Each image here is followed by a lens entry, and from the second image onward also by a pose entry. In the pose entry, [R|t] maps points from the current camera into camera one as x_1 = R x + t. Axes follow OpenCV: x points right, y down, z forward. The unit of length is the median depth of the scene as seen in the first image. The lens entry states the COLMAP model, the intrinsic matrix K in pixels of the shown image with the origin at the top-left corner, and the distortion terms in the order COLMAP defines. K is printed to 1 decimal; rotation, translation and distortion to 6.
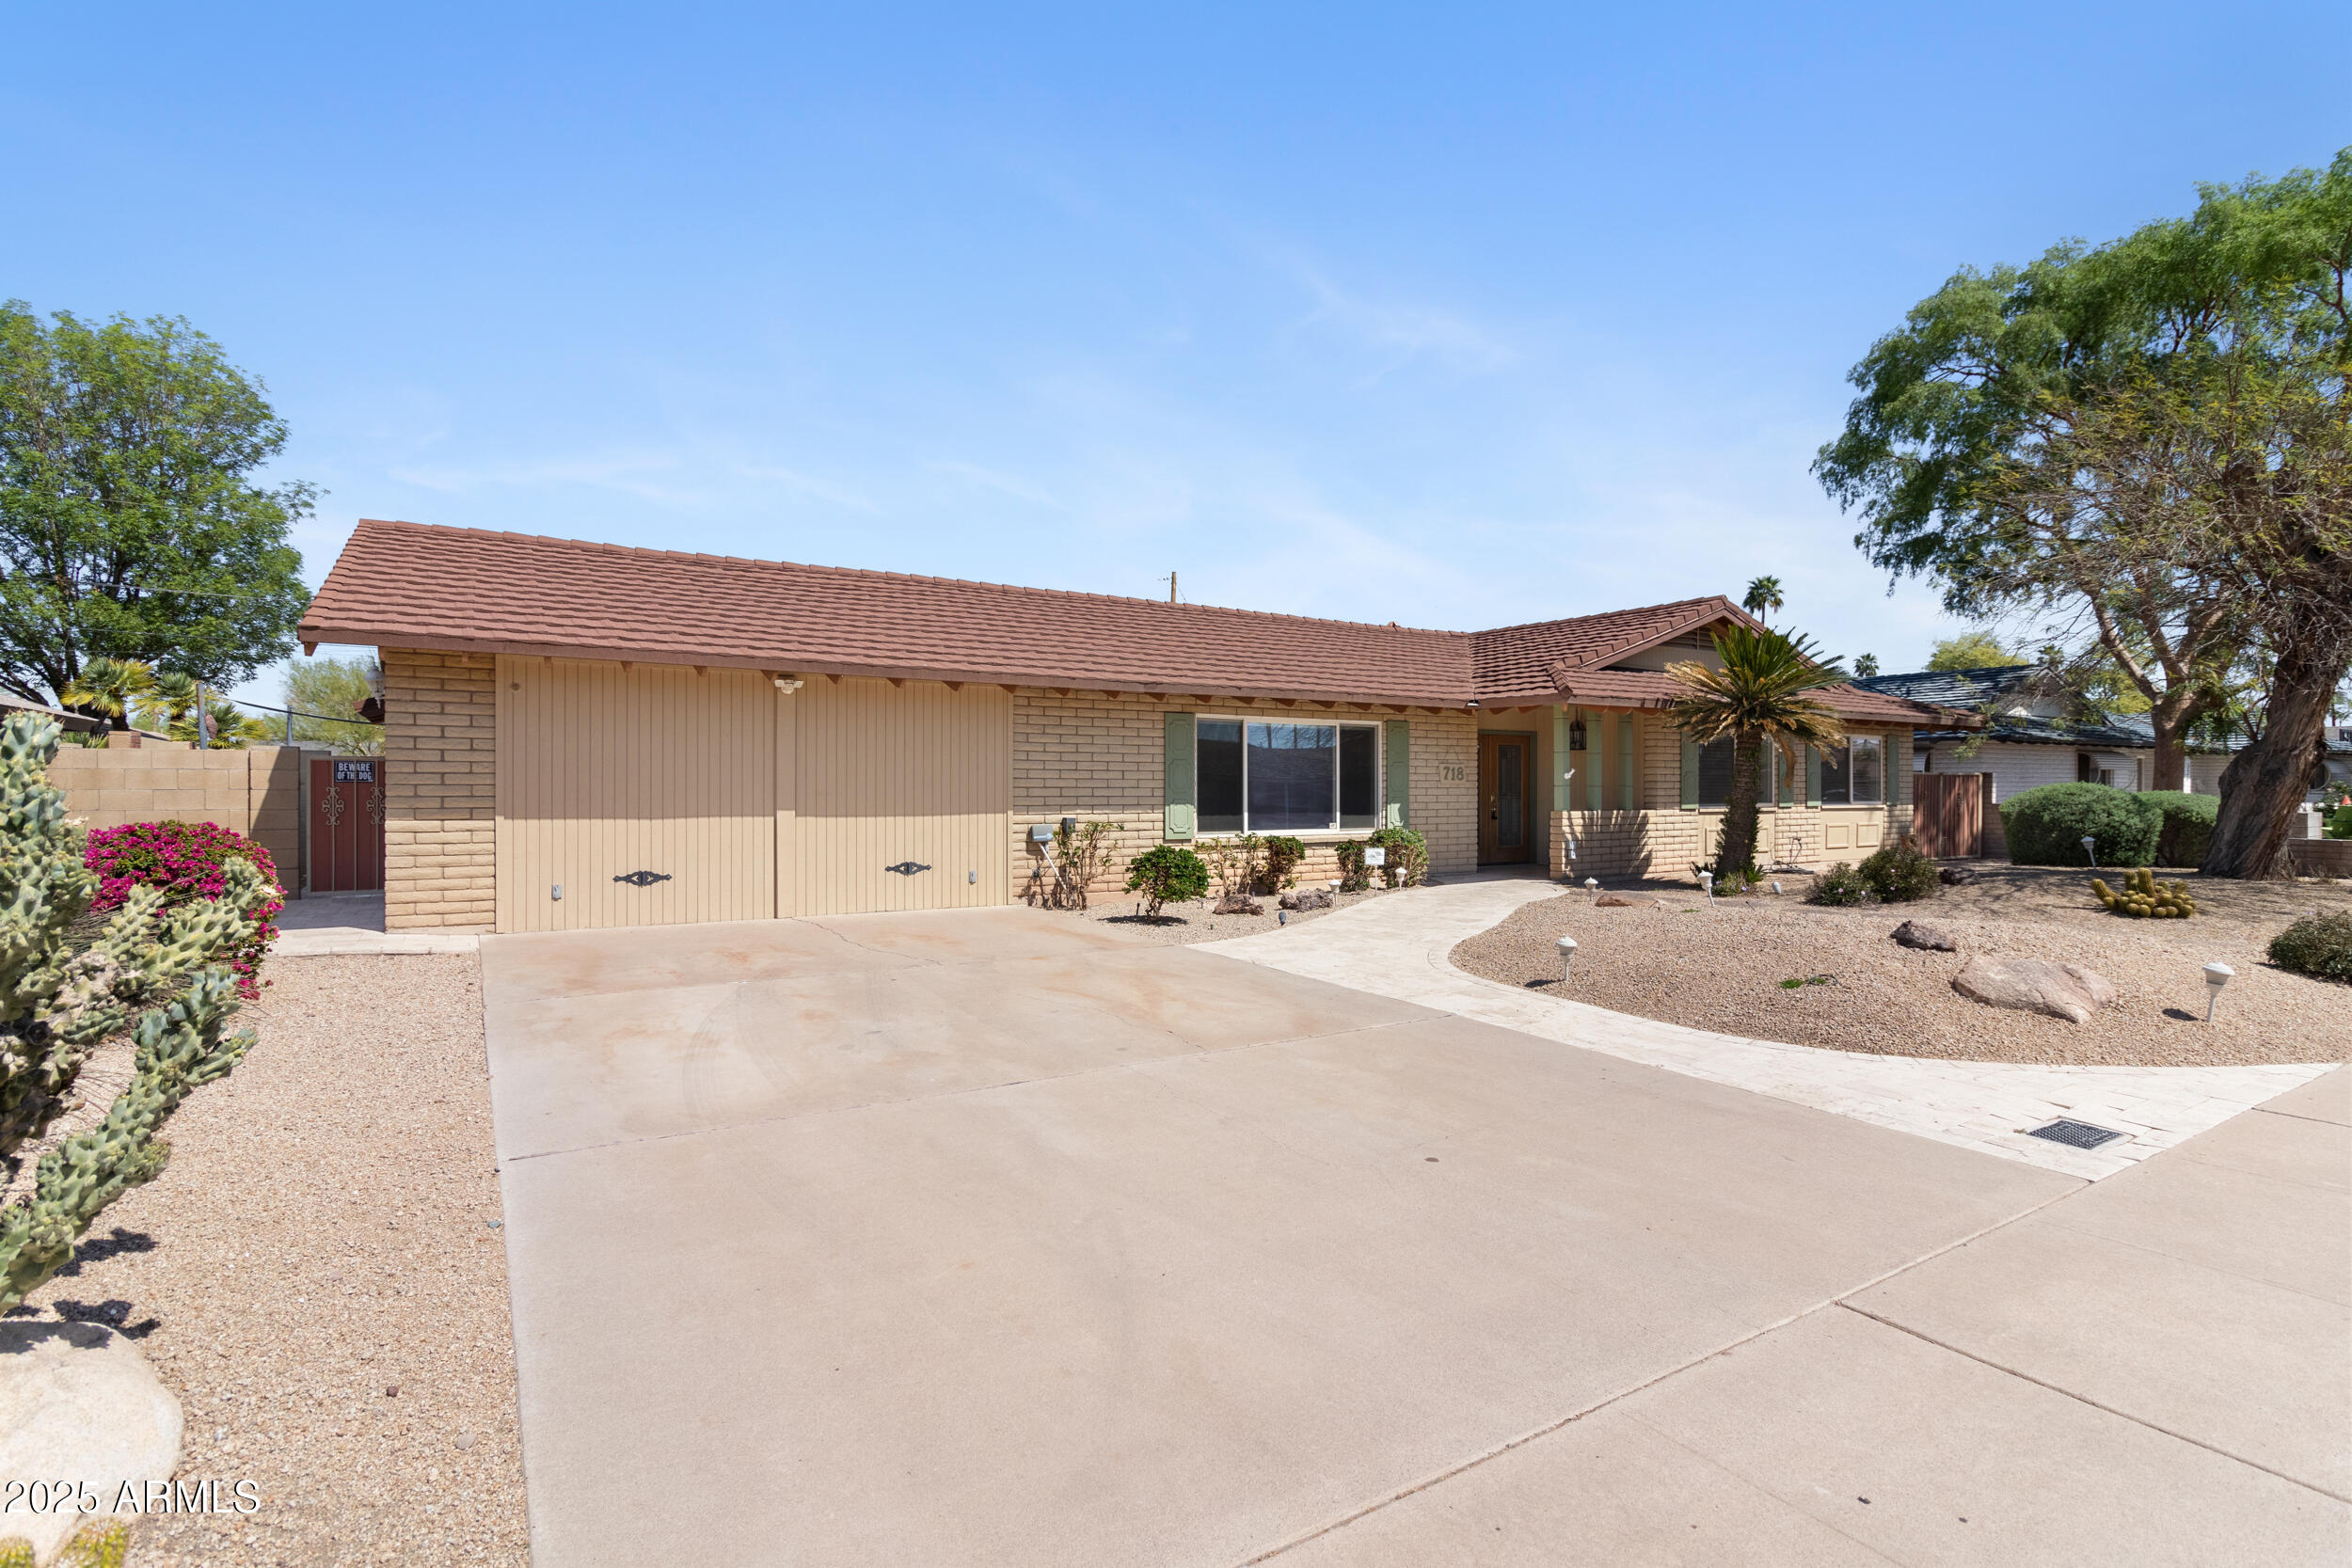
lens RADIAL K [[1123.9, 0, 1176.0], [0, 1123.9, 784.0], [0, 0, 1]] dist [0.001973, 0.000290]
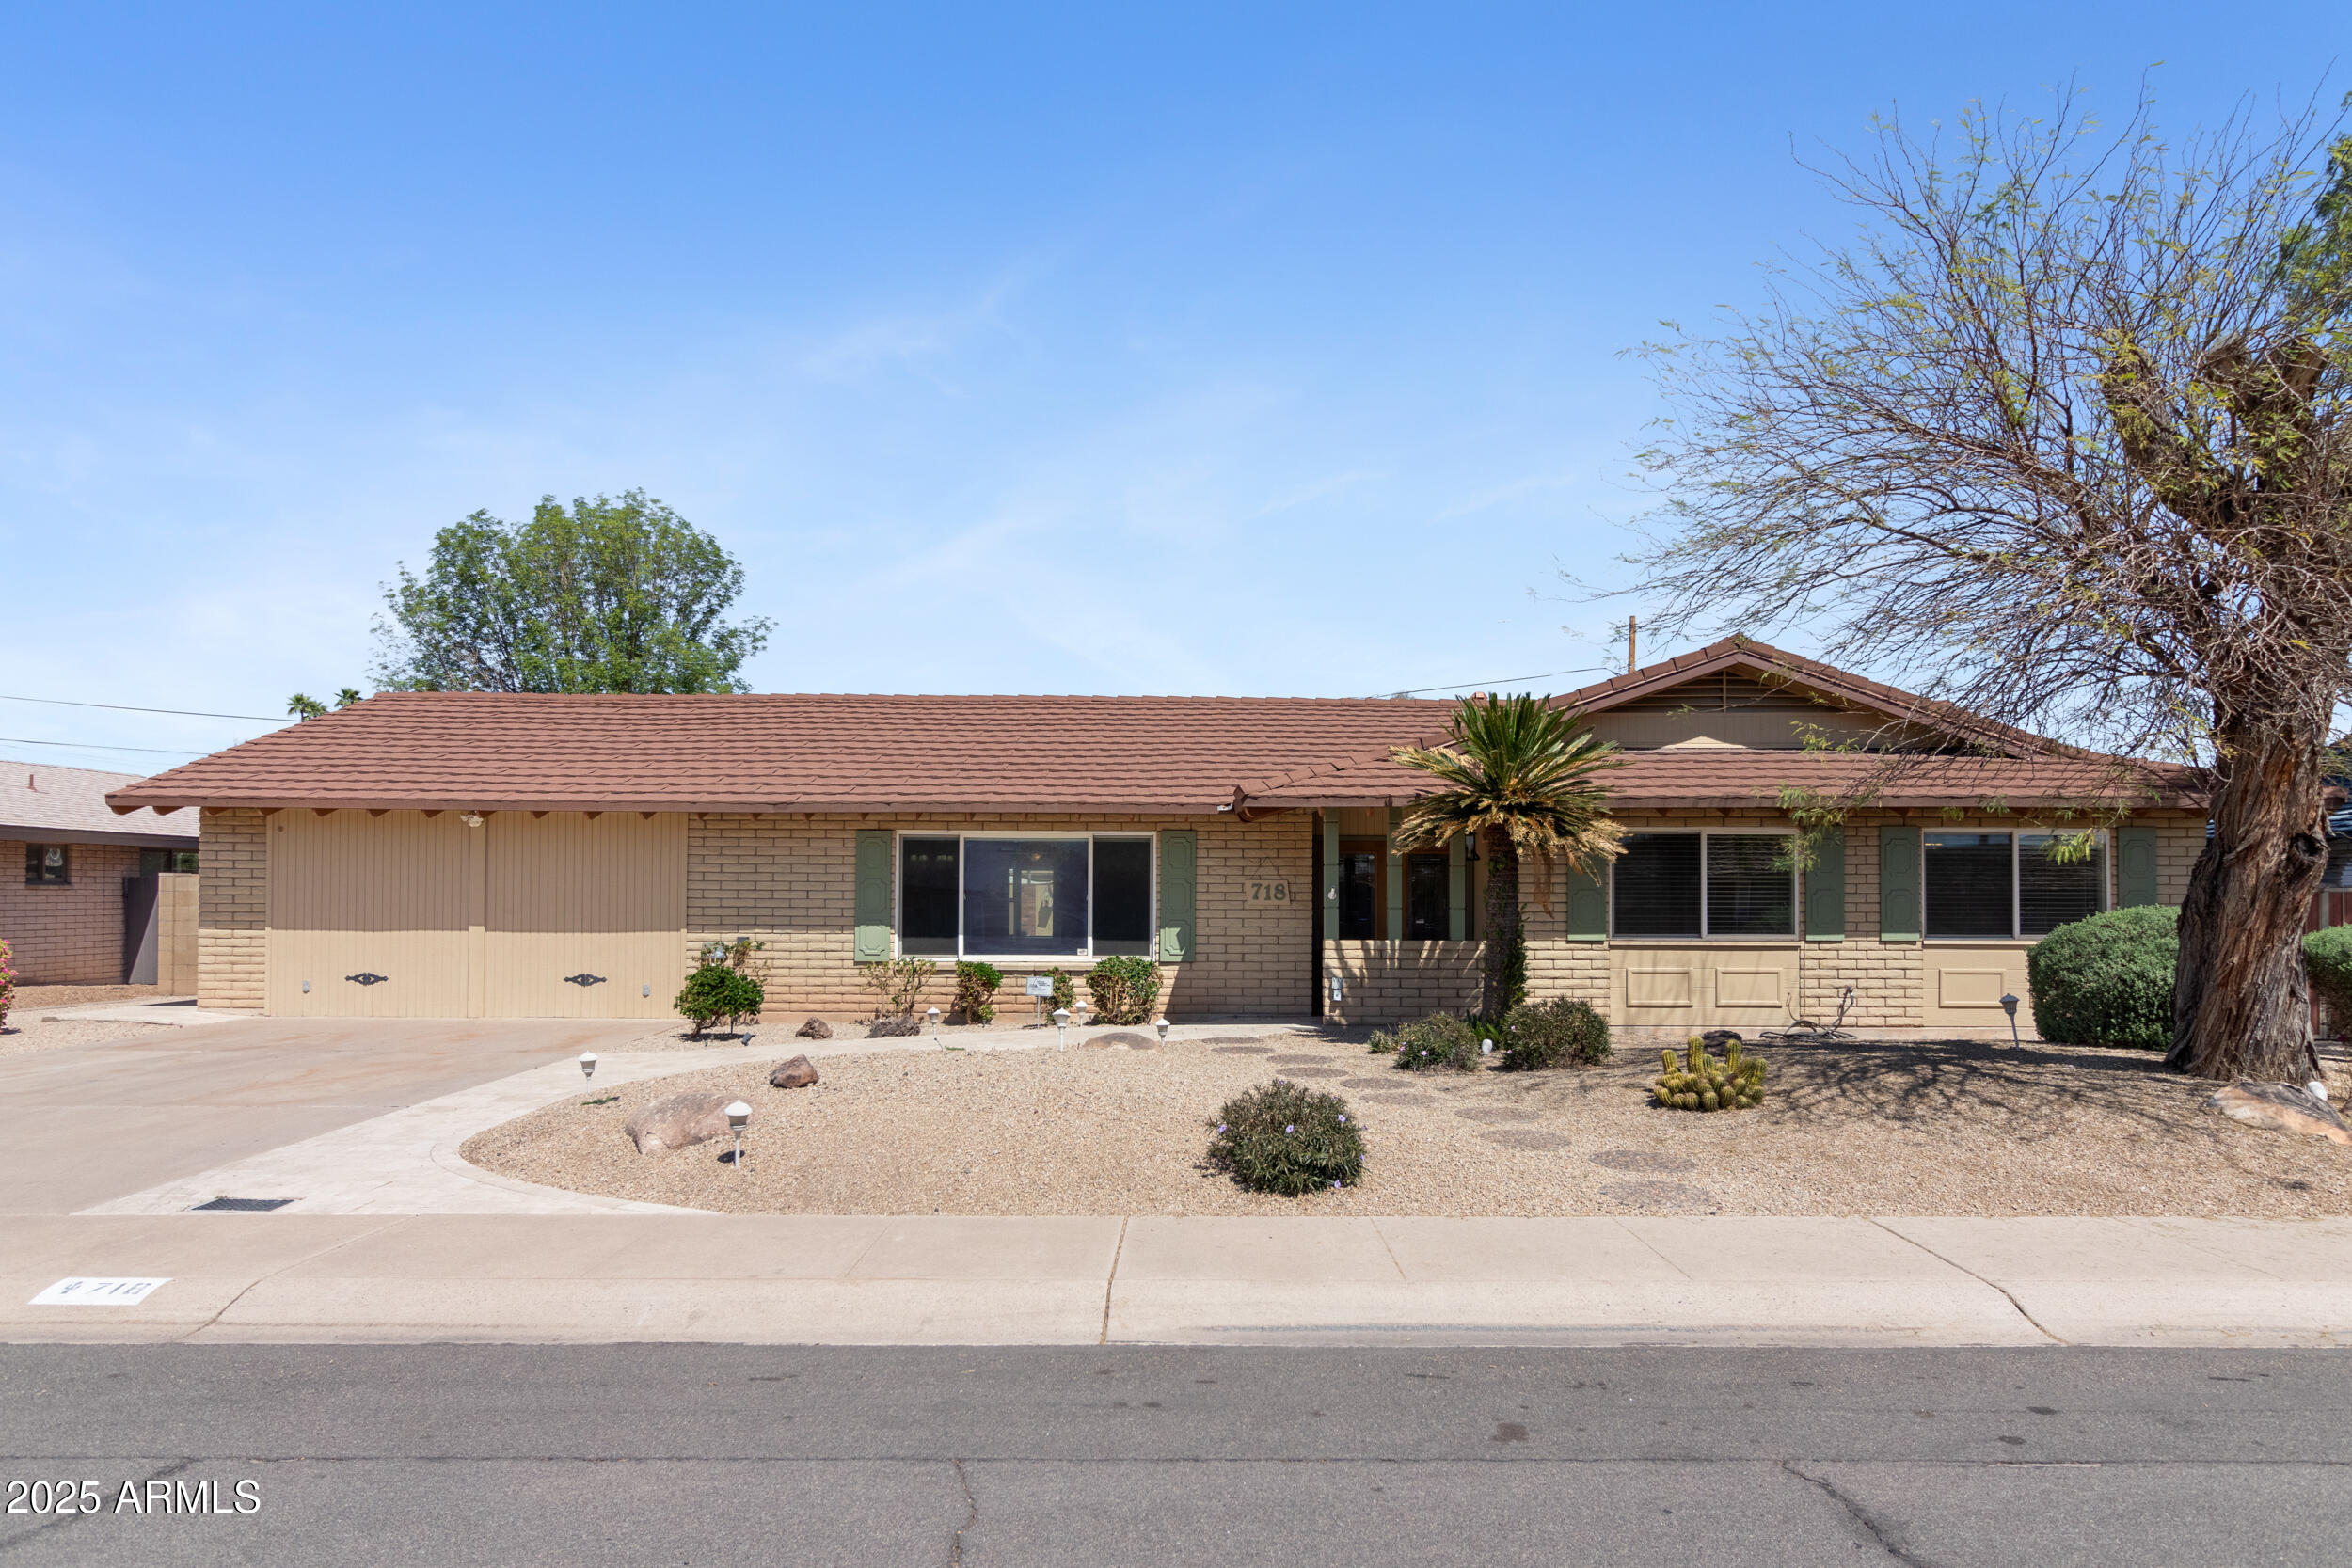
lens RADIAL K [[1483.4, 0, 1176.0], [0, 1483.4, 784.0], [0, 0, 1]] dist [-0.002864, 0.001149]
pose [[0.845995, -0.038589, -0.531793, 0.891749], [-0.001945, 0.997148, -0.075450, -0.007091], [0.533188, 0.064864, 0.843507, 0.058478]]
